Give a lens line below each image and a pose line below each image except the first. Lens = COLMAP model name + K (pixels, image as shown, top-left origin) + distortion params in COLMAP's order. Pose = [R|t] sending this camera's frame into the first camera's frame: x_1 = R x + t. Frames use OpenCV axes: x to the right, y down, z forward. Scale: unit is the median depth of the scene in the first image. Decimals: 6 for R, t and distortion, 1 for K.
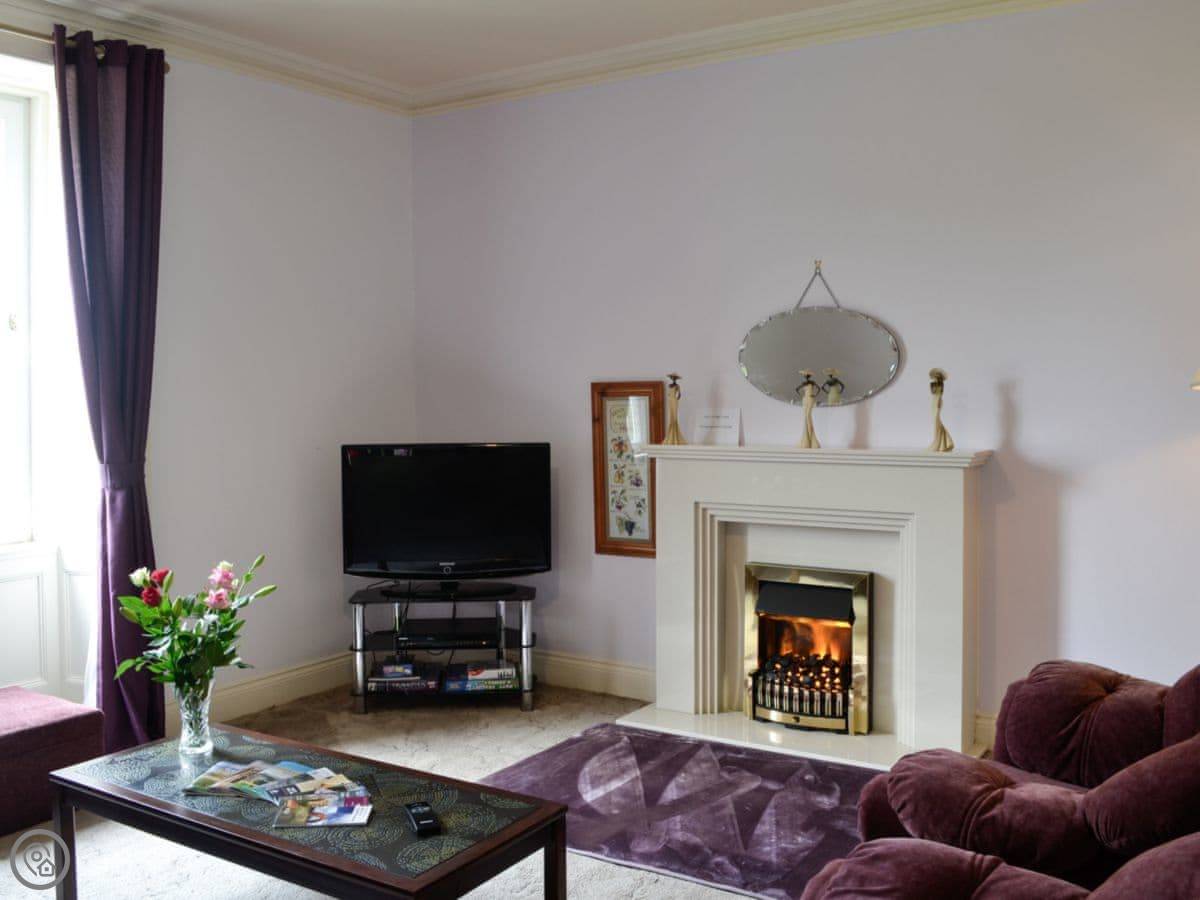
lens RADIAL K [[1096.0, 0, 600.9], [0, 1096.0, 391.0], [0, 0, 1]] dist [-0.067259, 0.002744]
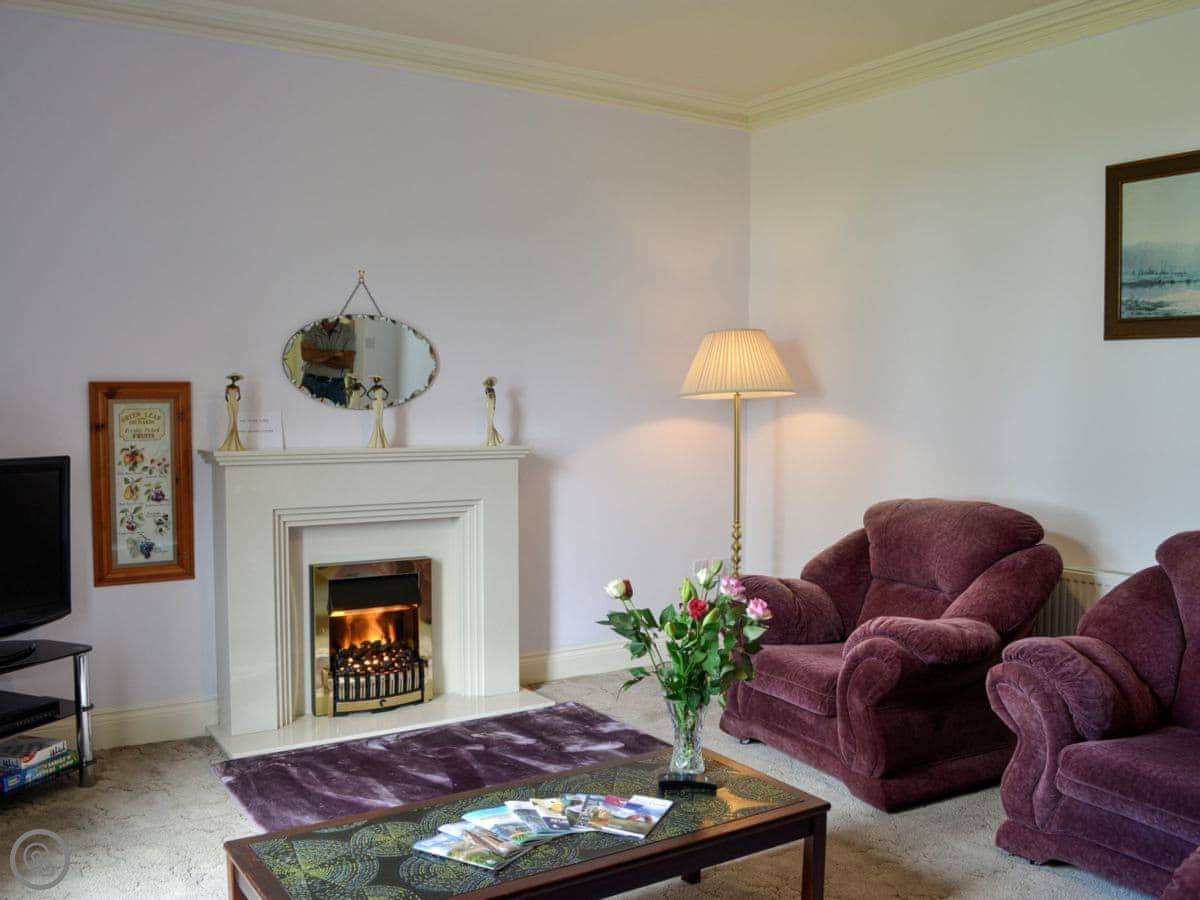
lens RADIAL K [[1072.0, 0, 600.0], [0, 1072.0, 450.0], [0, 0, 1]] dist [-0.071301, -0.005631]
pose [[0.430341, -0.032116, 0.902095, -0.626365], [-0.003706, 0.999296, 0.037344, 0.013992], [-0.902659, -0.019414, 0.429919, 0.343983]]
